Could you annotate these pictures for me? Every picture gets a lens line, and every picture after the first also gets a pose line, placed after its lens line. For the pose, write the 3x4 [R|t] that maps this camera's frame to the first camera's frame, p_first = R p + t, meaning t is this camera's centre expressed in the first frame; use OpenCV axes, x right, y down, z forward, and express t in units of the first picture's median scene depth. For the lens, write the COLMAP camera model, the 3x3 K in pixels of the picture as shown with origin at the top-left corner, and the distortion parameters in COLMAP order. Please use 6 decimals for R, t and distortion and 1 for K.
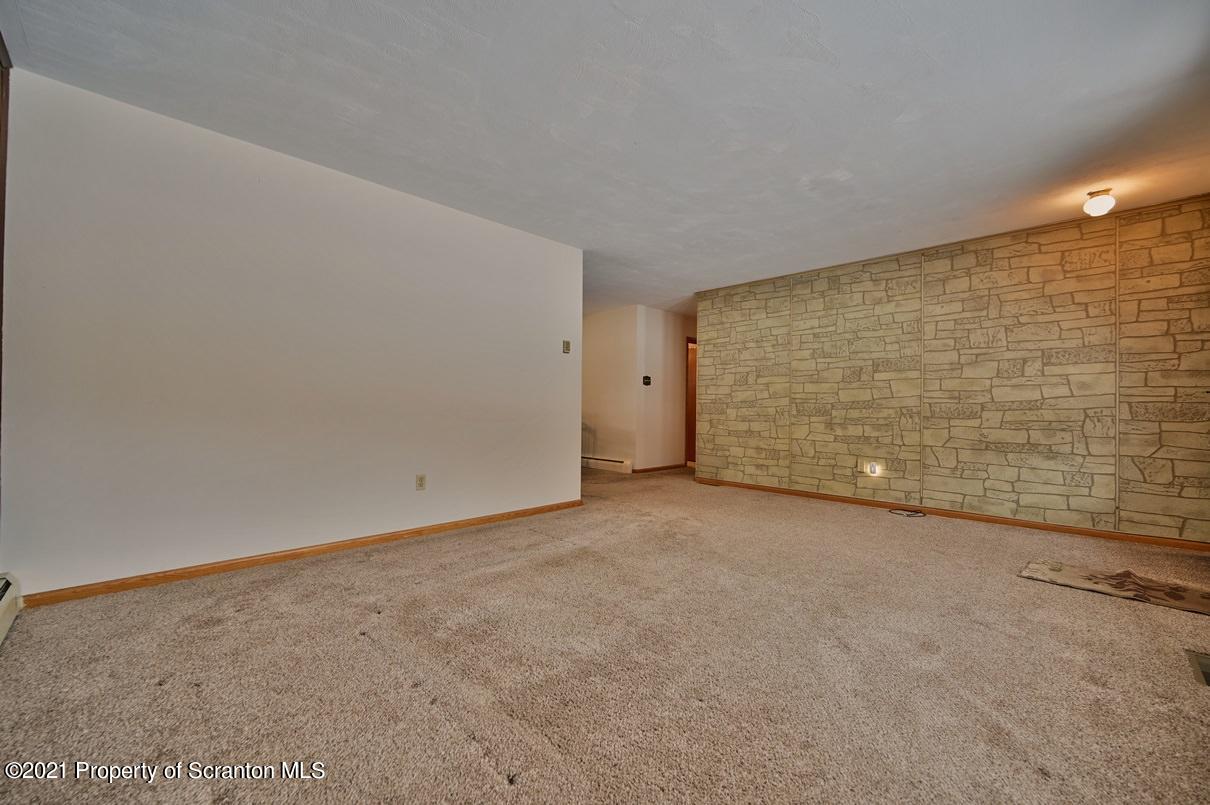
lens RADIAL K [[477.2, 0, 609.7], [0, 477.2, 401.8], [0, 0, 1]] dist [-0.003140, 0.000460]
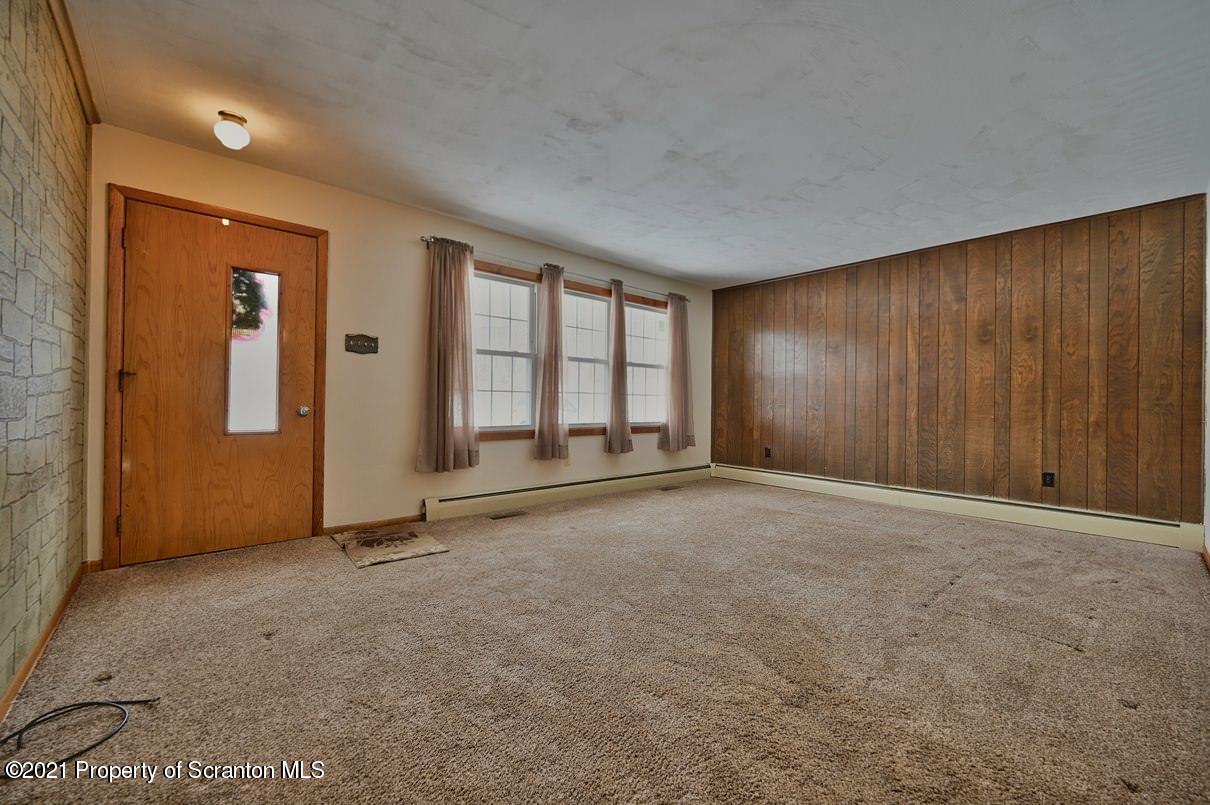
lens RADIAL K [[477.2, 0, 609.0], [0, 477.2, 401.2], [0, 0, 1]] dist [-0.003140, 0.000460]
pose [[-0.998031, -0.021408, 0.058955, 0.252574], [-0.022217, 0.999667, -0.013107, 0.015169], [-0.058655, -0.014392, -0.998175, 1.233081]]
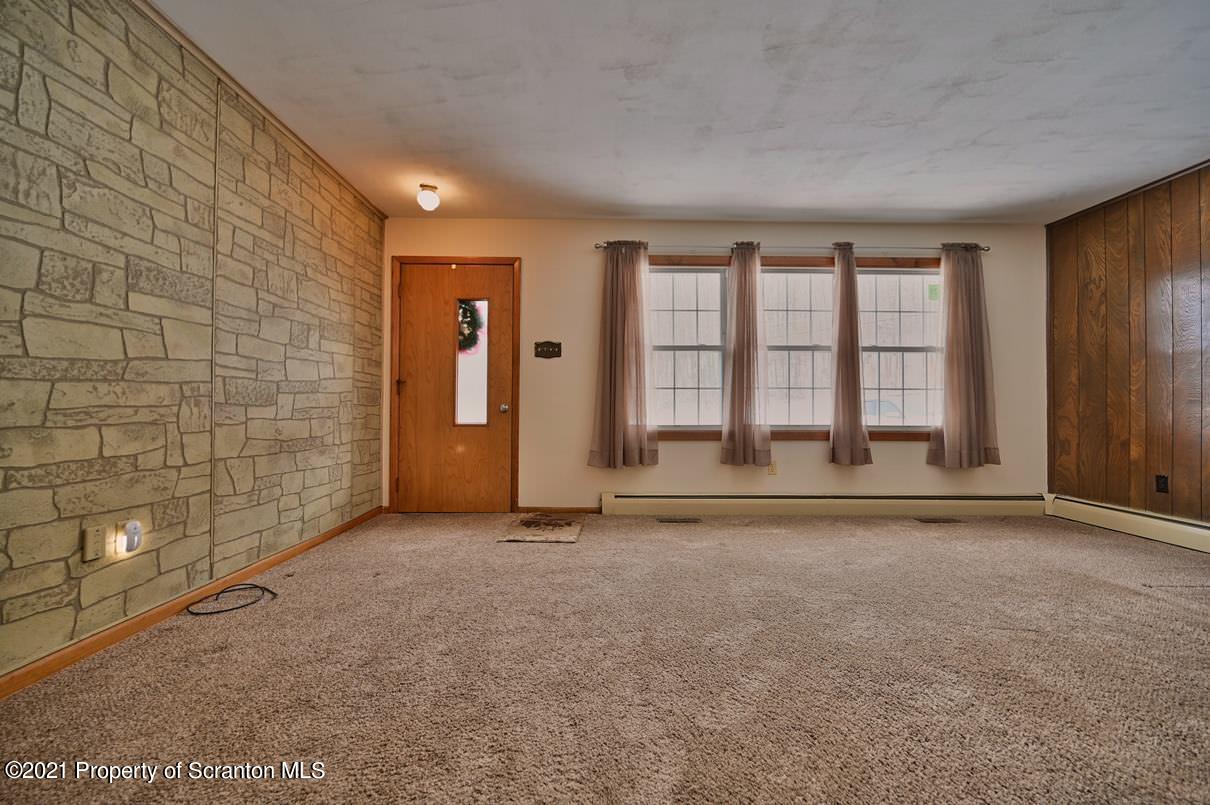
lens RADIAL K [[477.2, 0, 611.2], [0, 477.2, 403.8], [0, 0, 1]] dist [-0.003140, 0.000460]
pose [[-0.718531, -0.004469, 0.695481, 0.005382], [-0.018701, 0.999742, -0.012896, 0.029992], [-0.695244, -0.022272, -0.718429, 1.039225]]
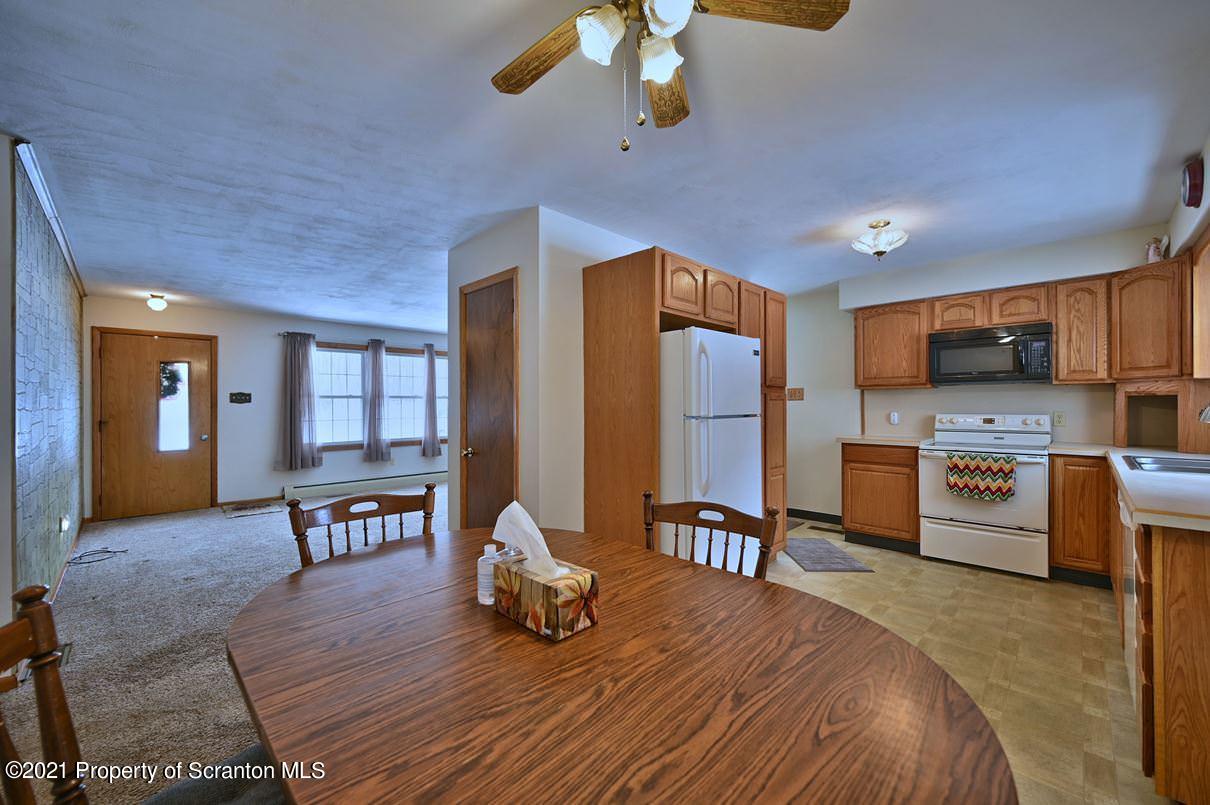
lens RADIAL K [[477.2, 0, 606.0], [0, 477.2, 403.8], [0, 0, 1]] dist [-0.003140, 0.000460]
pose [[-0.999982, -0.003664, 0.004820, -0.332492], [-0.003724, 0.999913, -0.012647, -0.047832], [-0.004774, -0.012664, -0.999908, 1.821082]]
